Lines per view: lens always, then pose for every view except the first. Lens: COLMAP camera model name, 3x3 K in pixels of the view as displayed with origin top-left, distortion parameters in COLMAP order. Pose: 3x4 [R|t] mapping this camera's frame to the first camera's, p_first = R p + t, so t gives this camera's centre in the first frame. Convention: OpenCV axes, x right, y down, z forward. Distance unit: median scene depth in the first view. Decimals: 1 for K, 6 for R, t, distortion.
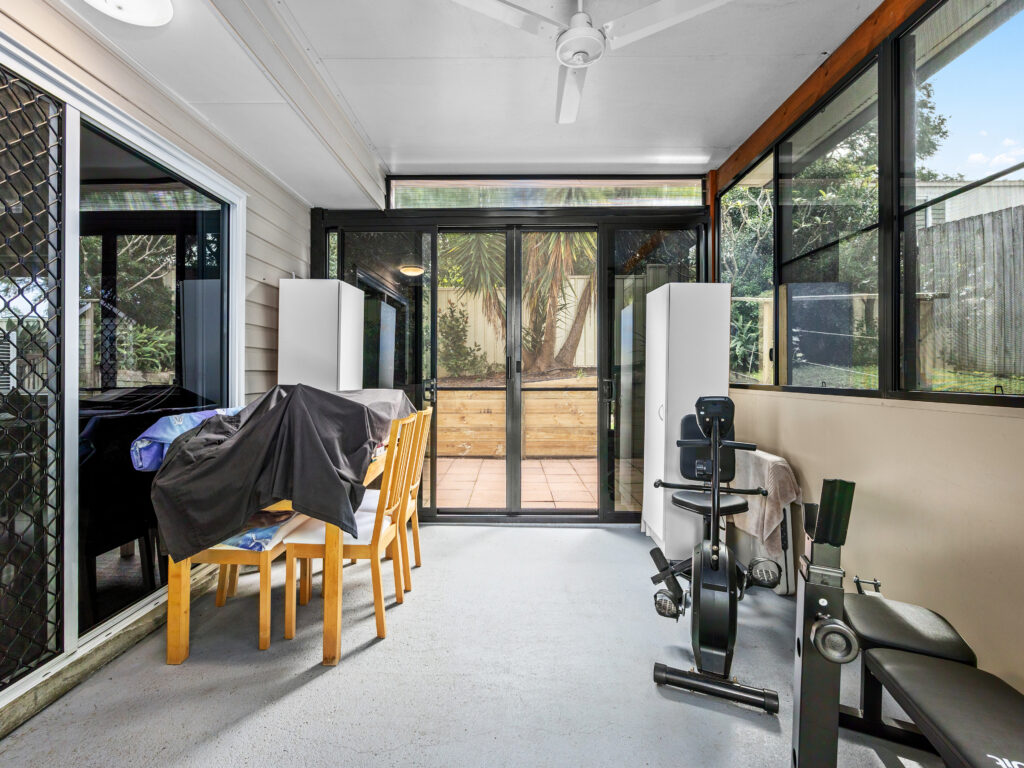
lens RADIAL K [[463.2, 0, 511.2], [0, 463.2, 381.1], [0, 0, 1]] dist [0.001103, -0.000241]
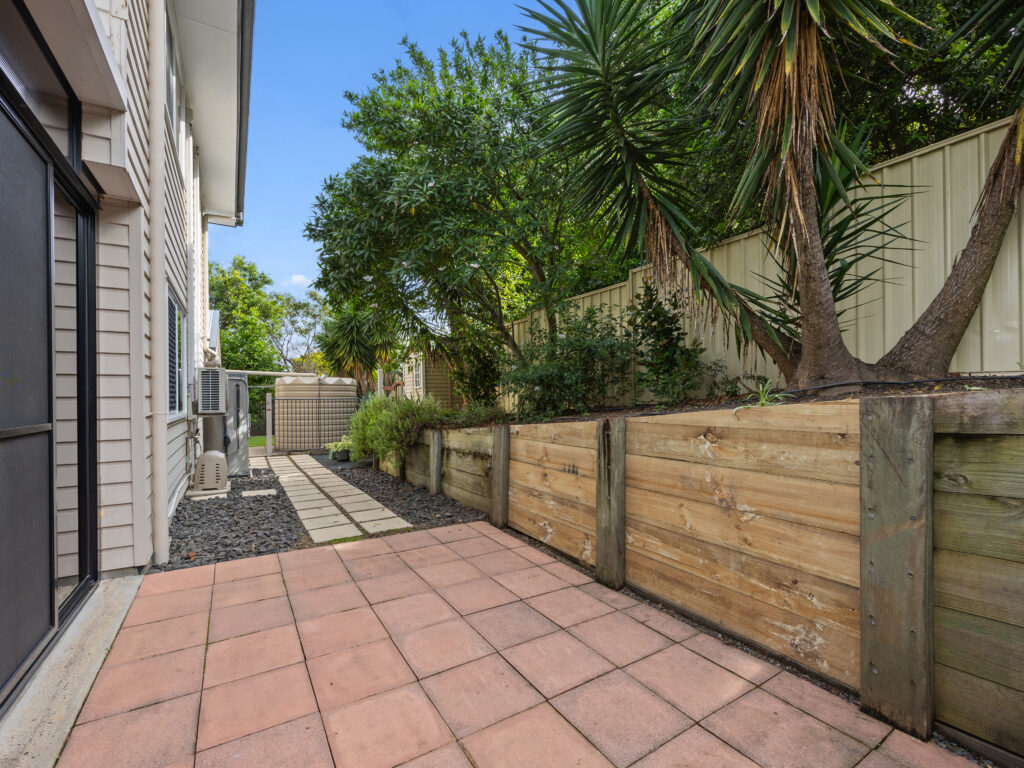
lens RADIAL K [[463.2, 0, 511.3], [0, 463.2, 389.9], [0, 0, 1]] dist [0.001103, -0.000241]
pose [[0.523972, -0.009441, -0.851683, 0.352768], [0.013719, 0.999902, -0.002644, -0.022959], [0.851625, -0.010299, 0.524051, 0.674391]]
